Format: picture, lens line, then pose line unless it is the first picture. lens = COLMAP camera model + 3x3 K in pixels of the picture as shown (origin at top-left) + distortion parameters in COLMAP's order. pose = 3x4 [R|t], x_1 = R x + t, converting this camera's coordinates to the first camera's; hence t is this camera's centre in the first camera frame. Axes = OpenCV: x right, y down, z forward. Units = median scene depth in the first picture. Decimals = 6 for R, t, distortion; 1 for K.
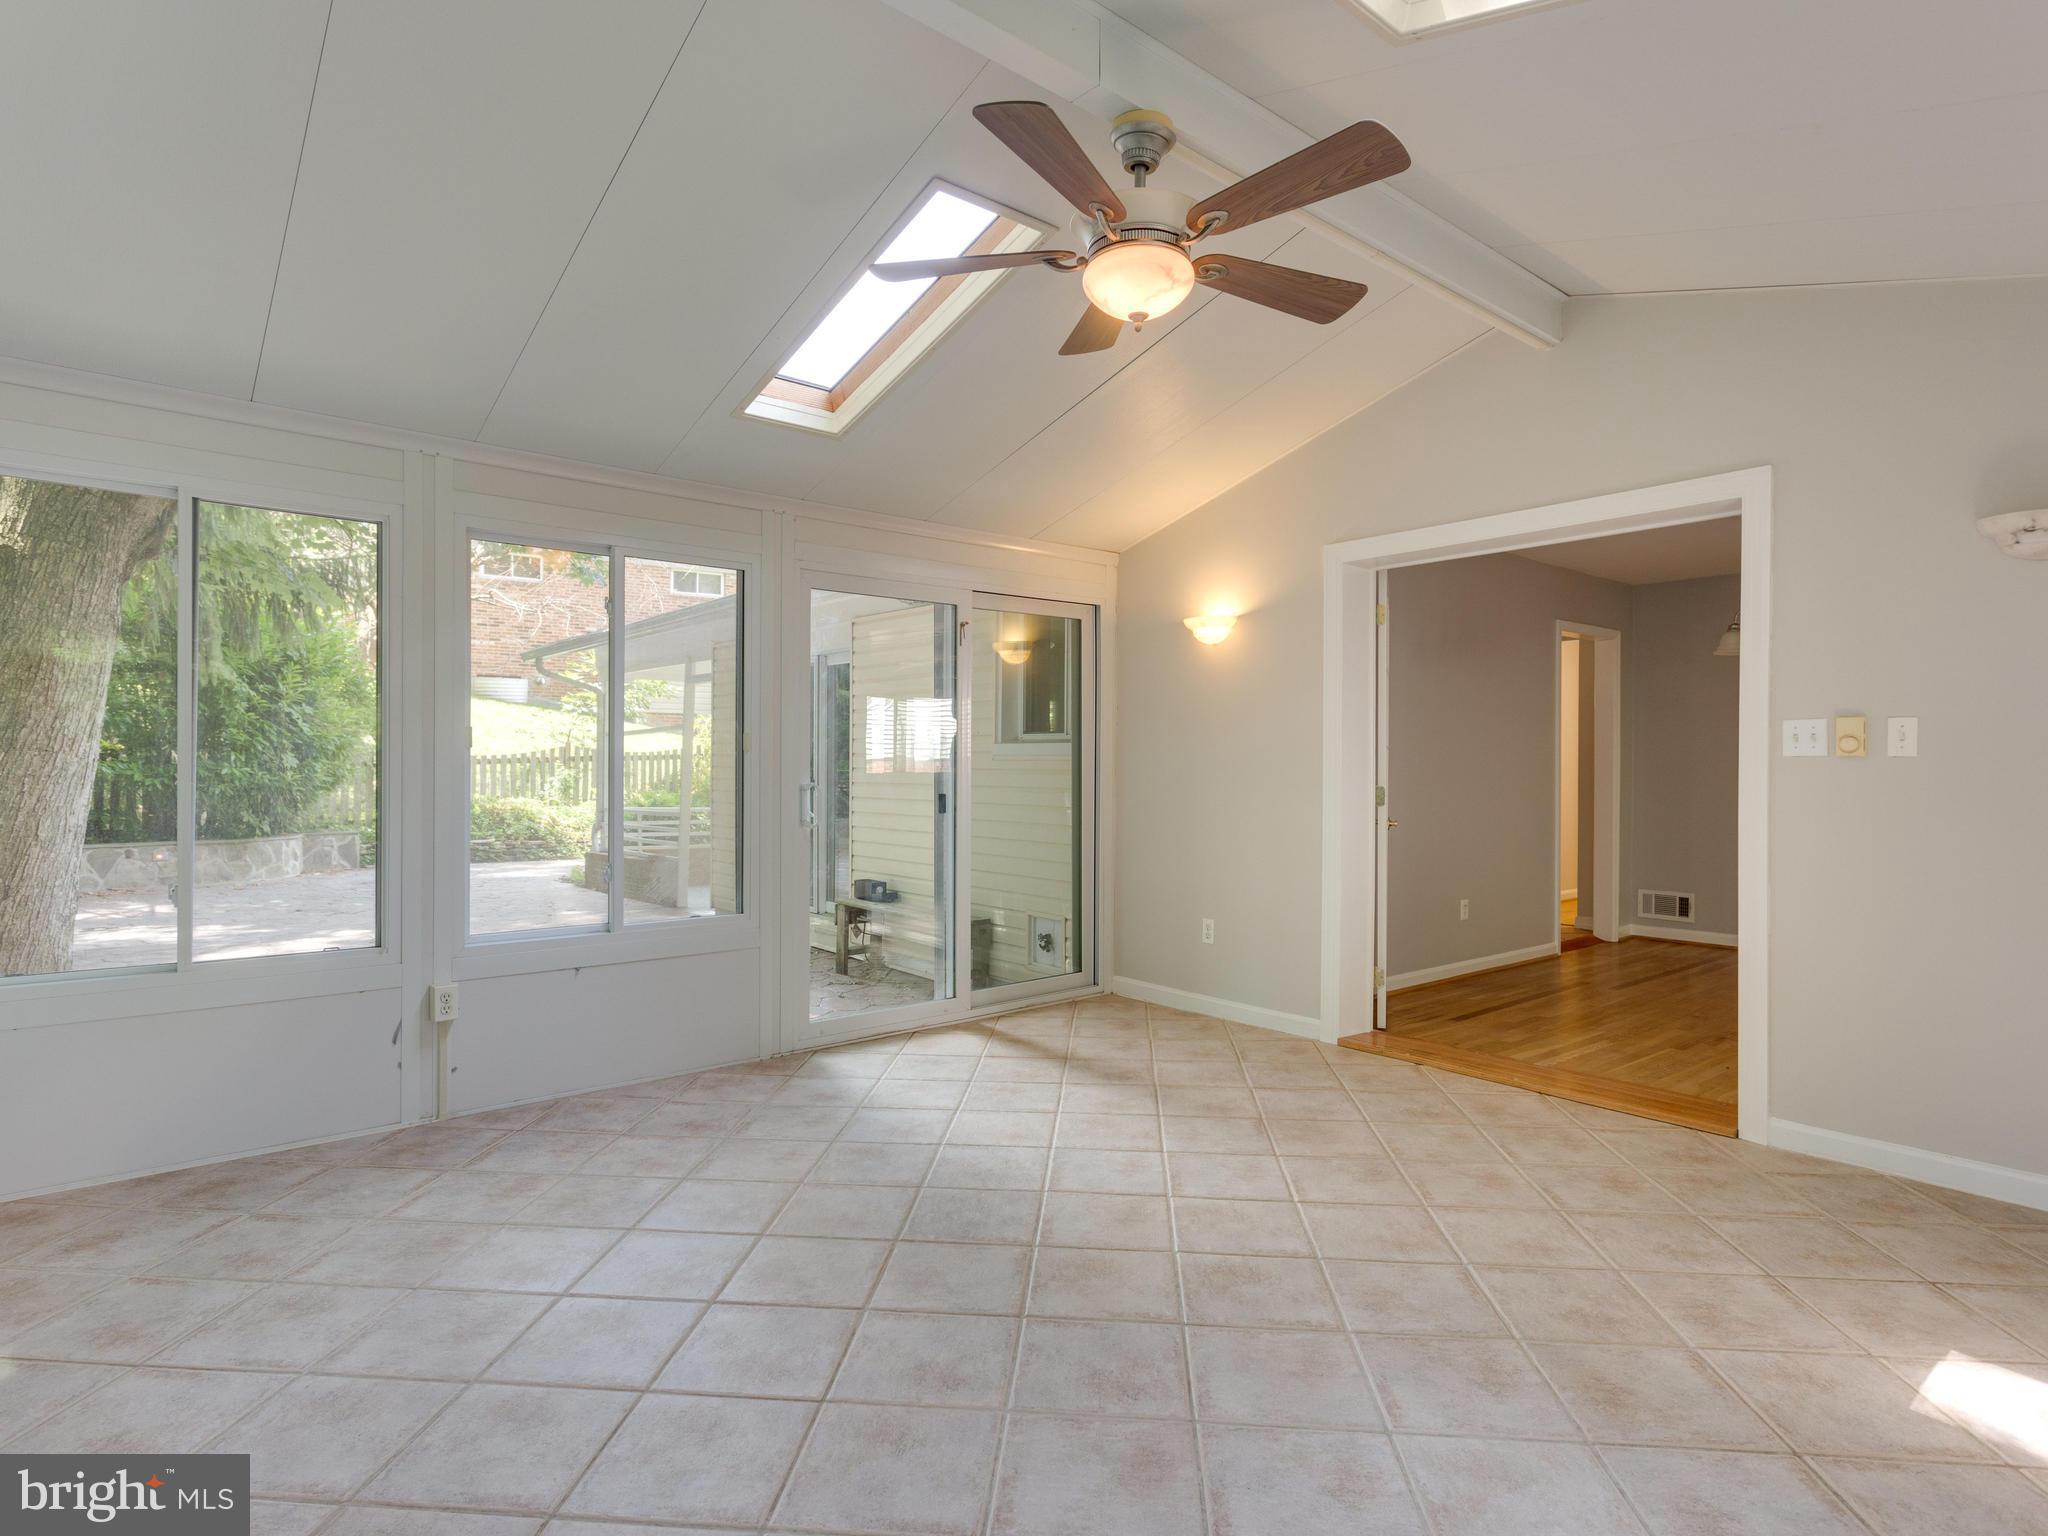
lens RADIAL K [[1094.9, 0, 1014.8], [0, 1094.9, 770.4], [0, 0, 1]] dist [0.004740, 0.001817]
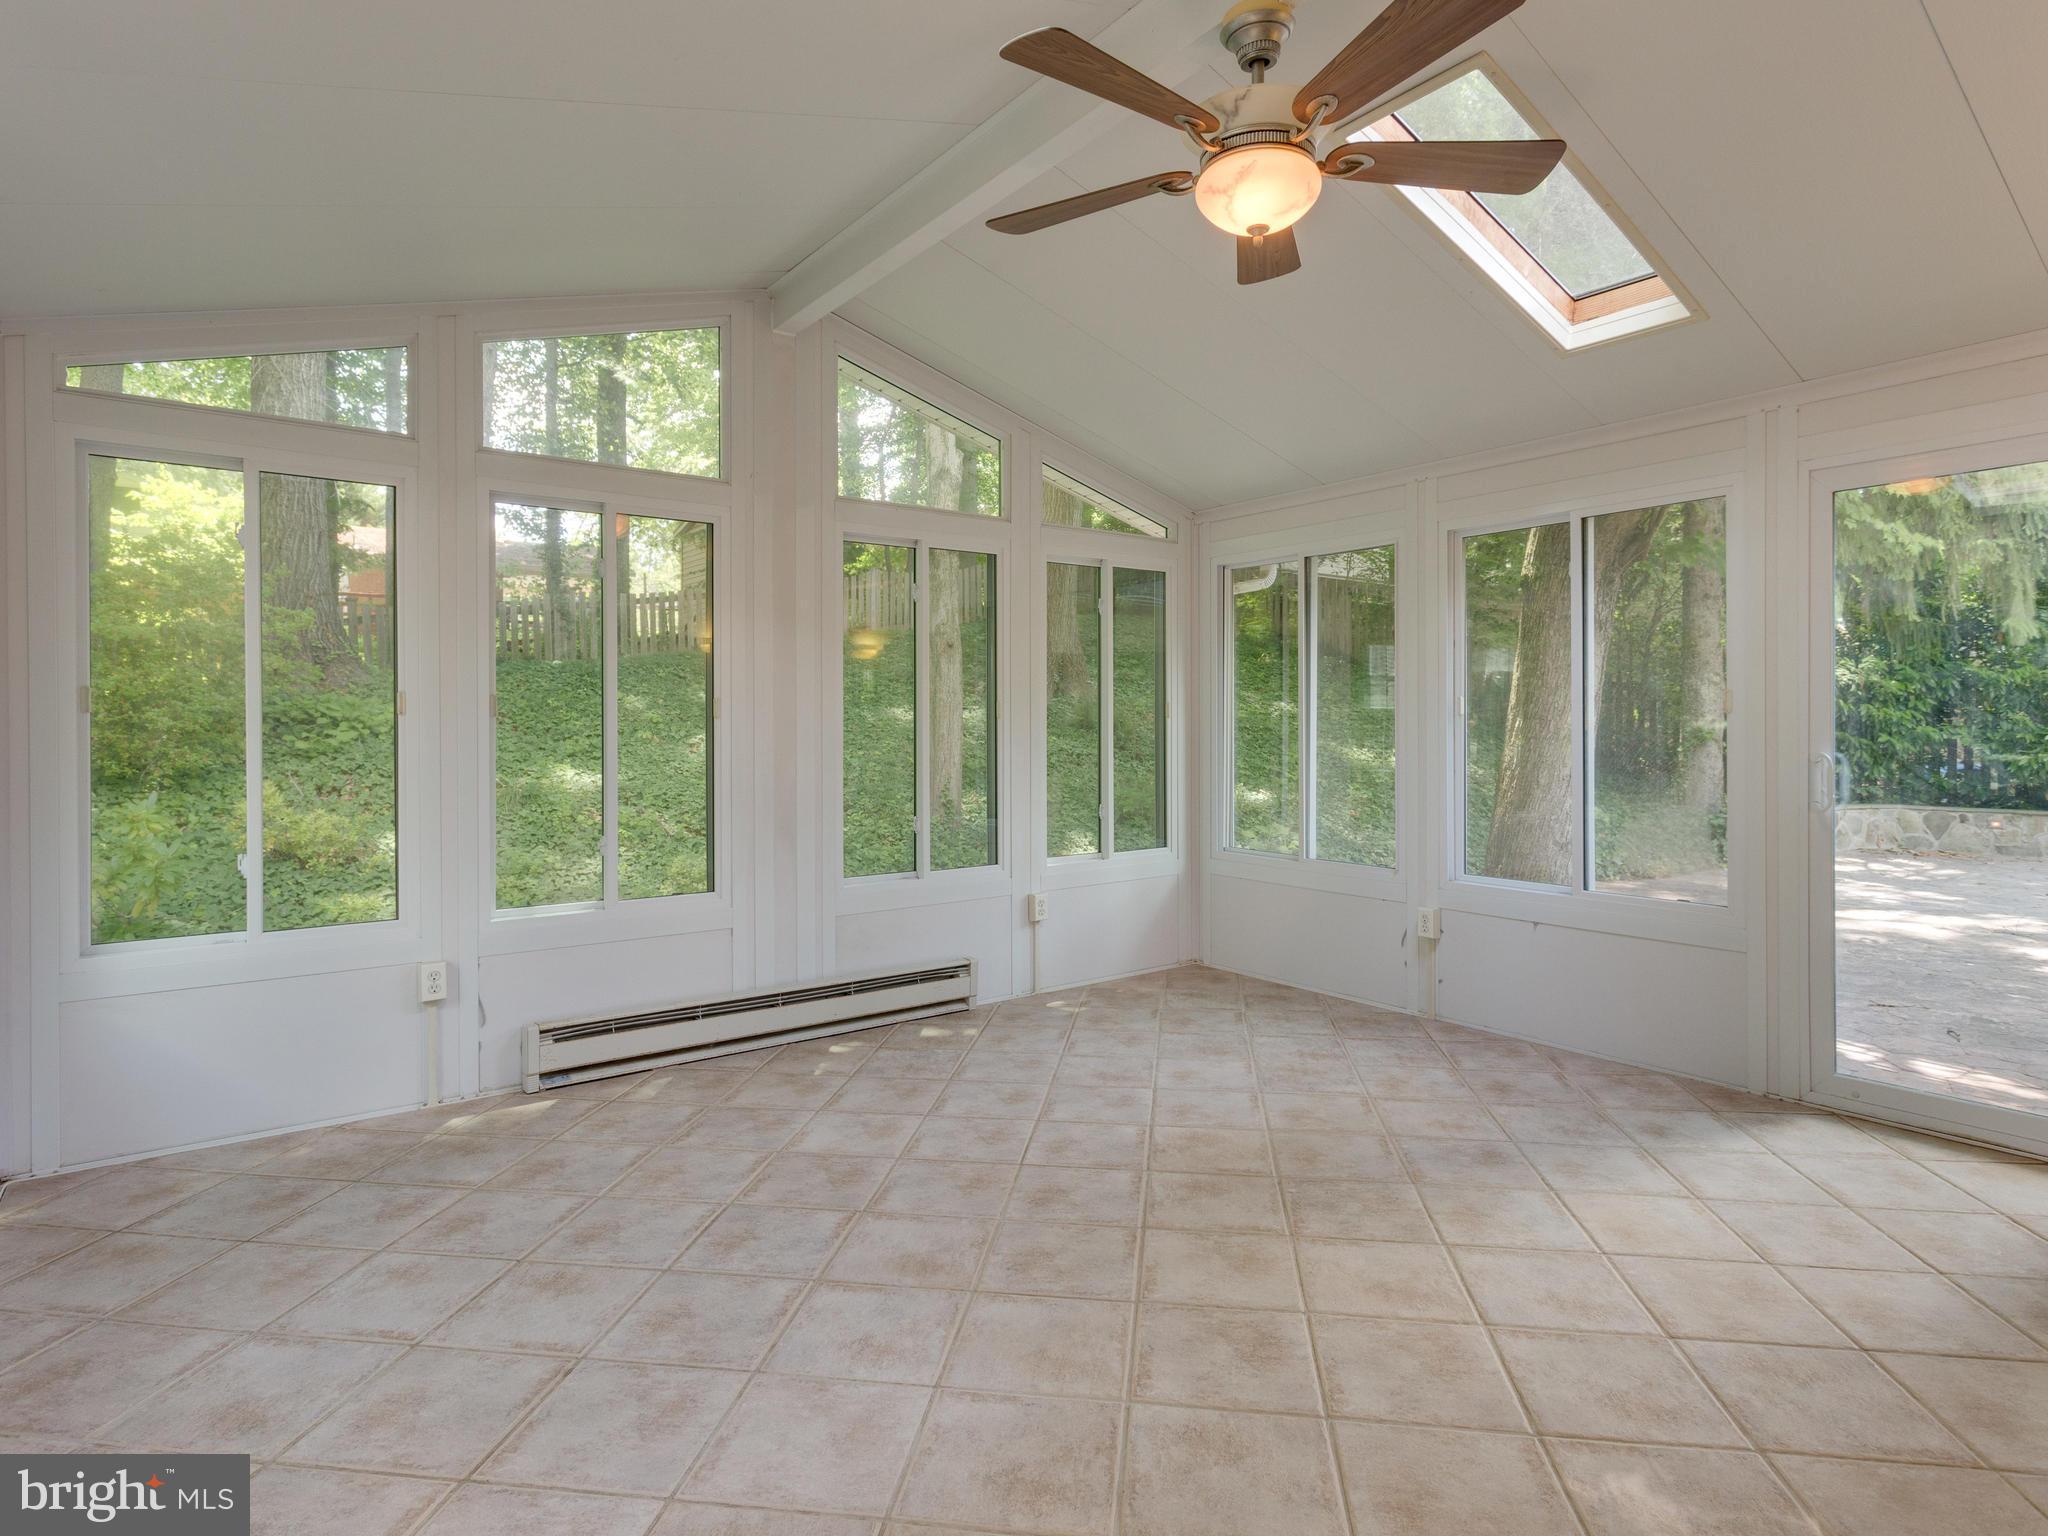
lens RADIAL K [[1125.7, 0, 1050.6], [0, 1125.7, 742.4], [0, 0, 1]] dist [0.003599, 0.002147]
pose [[-0.047894, 0.008099, -0.998820, 0.719076], [-0.002403, 0.999963, 0.008223, 0.000476], [0.998850, 0.002794, -0.047873, 0.605633]]
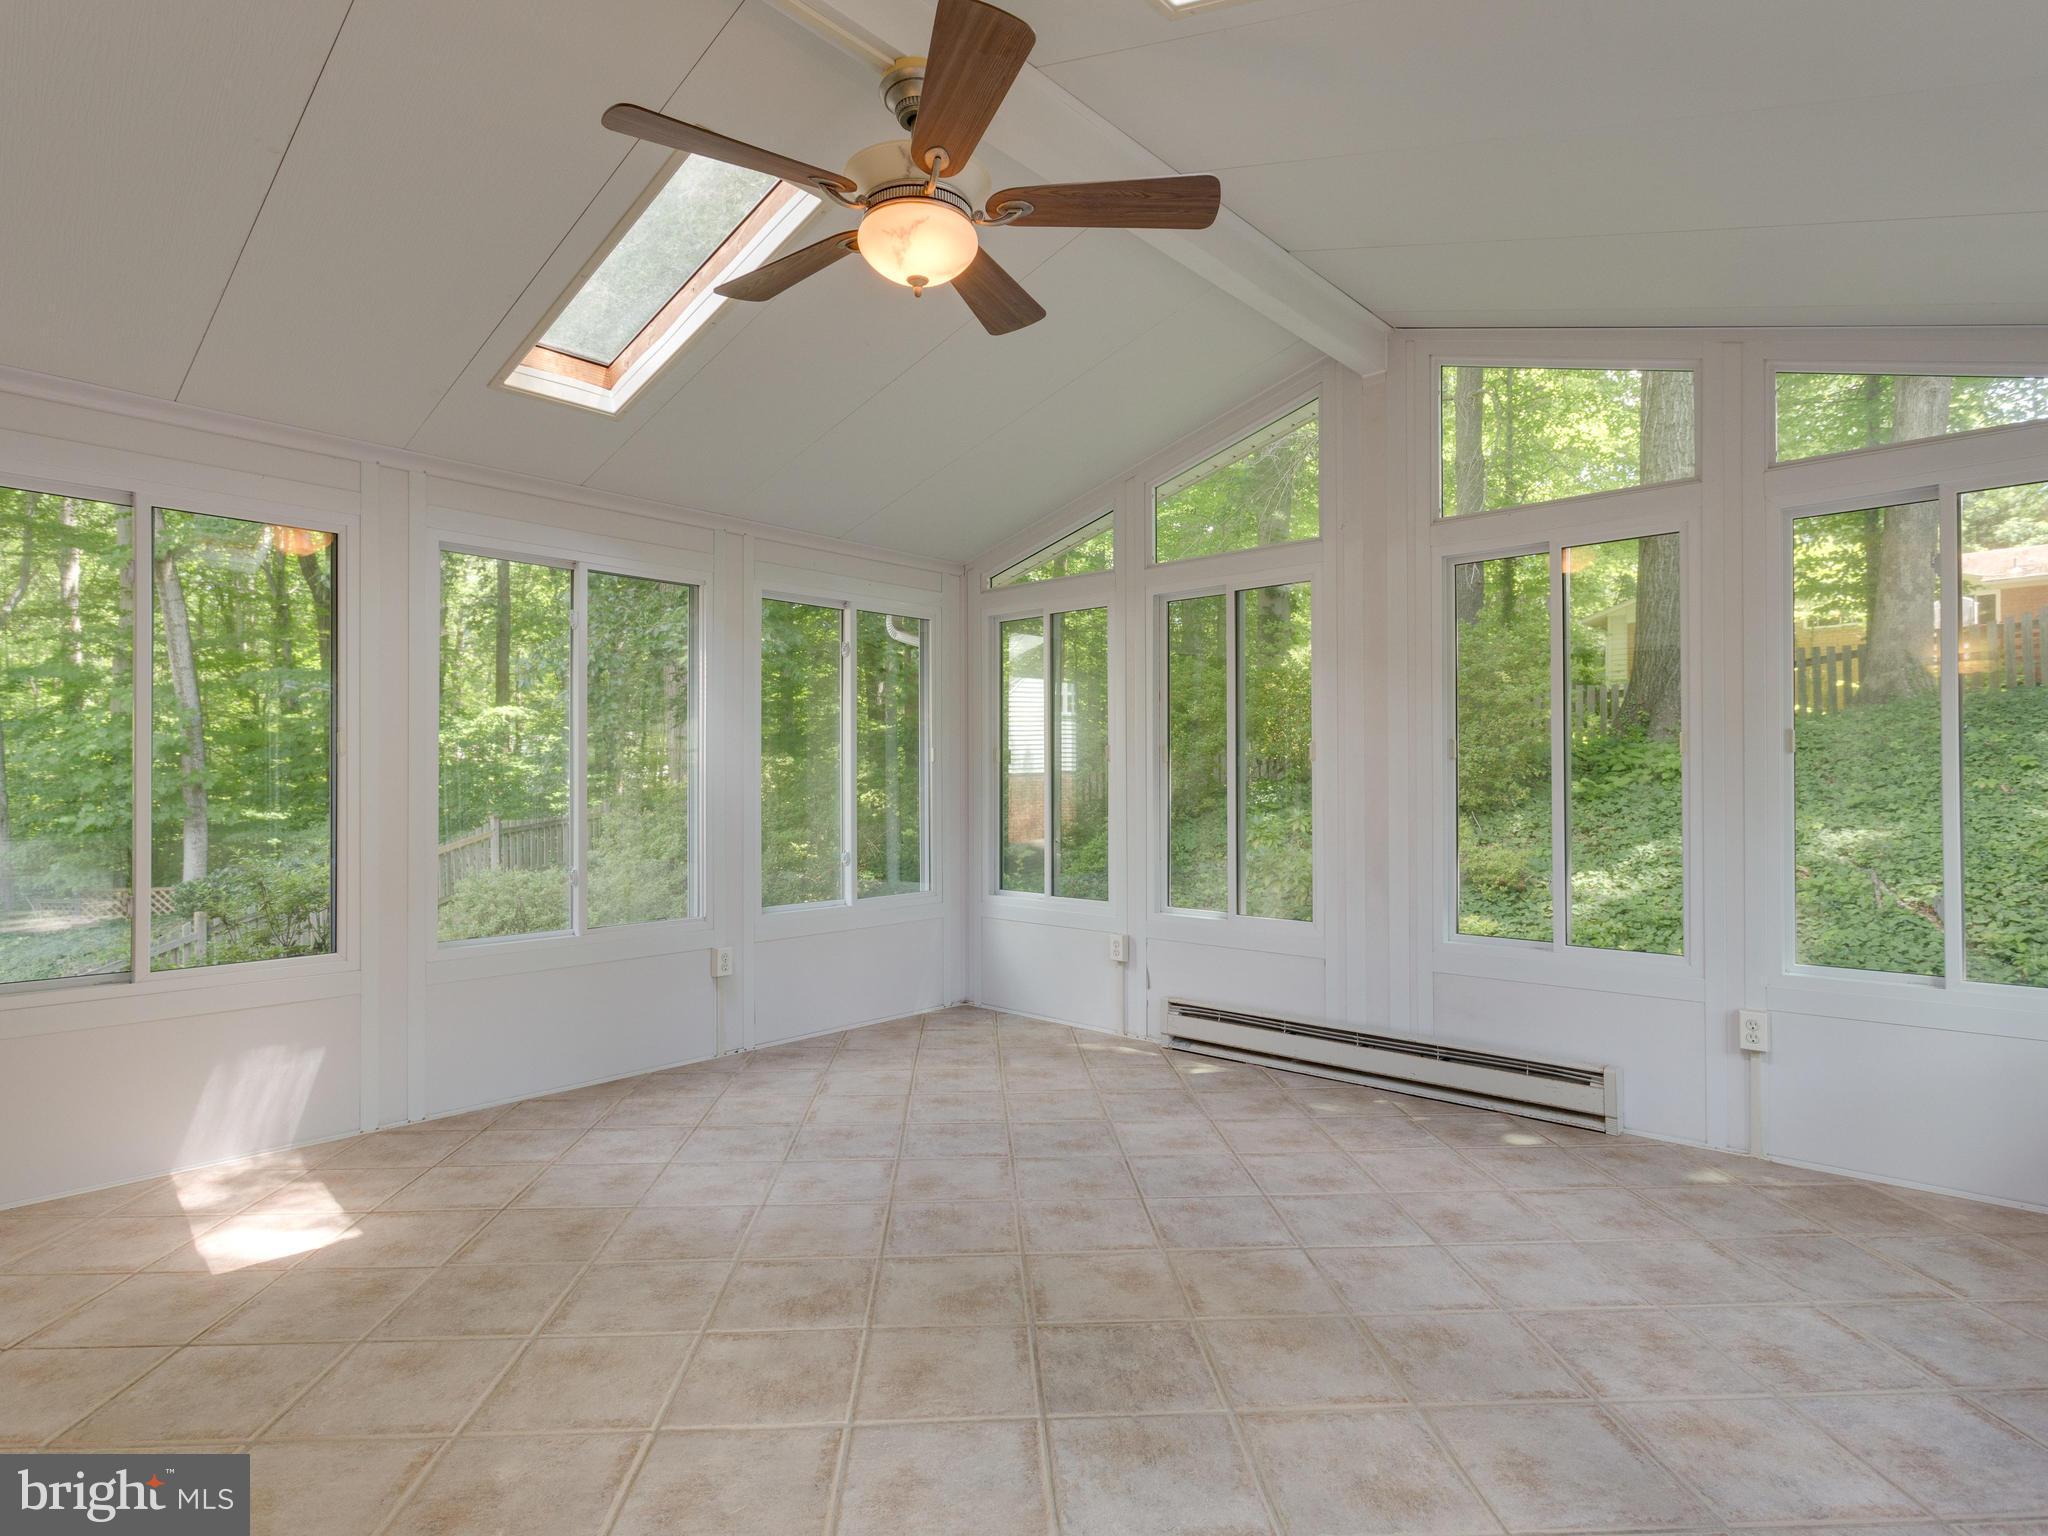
lens RADIAL K [[1094.9, 0, 1014.8], [0, 1094.9, 770.4], [0, 0, 1]] dist [0.004740, 0.001817]
pose [[-0.992691, 0.001846, -0.120674, 0.098671], [0.002067, 0.999996, -0.001702, -0.009314], [0.120670, -0.001939, -0.992691, 1.361169]]
